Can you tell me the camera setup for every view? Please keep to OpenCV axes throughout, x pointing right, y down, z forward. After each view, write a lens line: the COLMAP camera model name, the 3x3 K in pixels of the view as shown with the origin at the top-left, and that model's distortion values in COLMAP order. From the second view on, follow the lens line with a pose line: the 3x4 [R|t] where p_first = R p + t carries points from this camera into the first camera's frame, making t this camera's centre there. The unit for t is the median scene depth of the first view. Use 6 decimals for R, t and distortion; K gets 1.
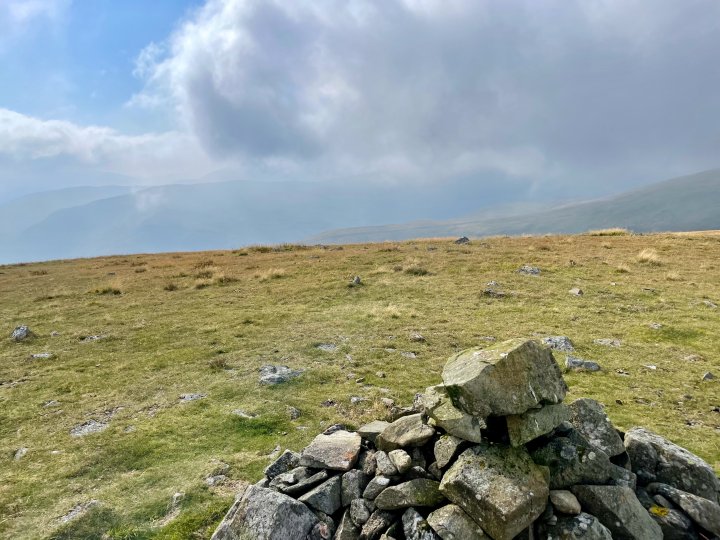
lens RADIAL K [[551.4, 0, 360.1], [0, 551.4, 271.2], [0, 0, 1]] dist [0.033961, -0.003585]
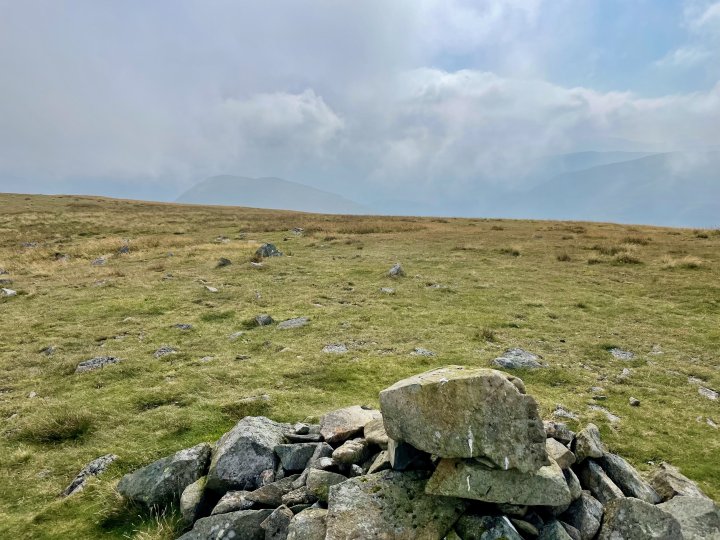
lens RADIAL K [[551.4, 0, 362.1], [0, 551.4, 268.7], [0, 0, 1]] dist [0.033961, -0.003585]
pose [[0.664323, 0.181517, -0.725070, 0.151962], [-0.141238, 0.983073, 0.116702, -0.016986], [0.733980, 0.024880, 0.678715, 0.077691]]
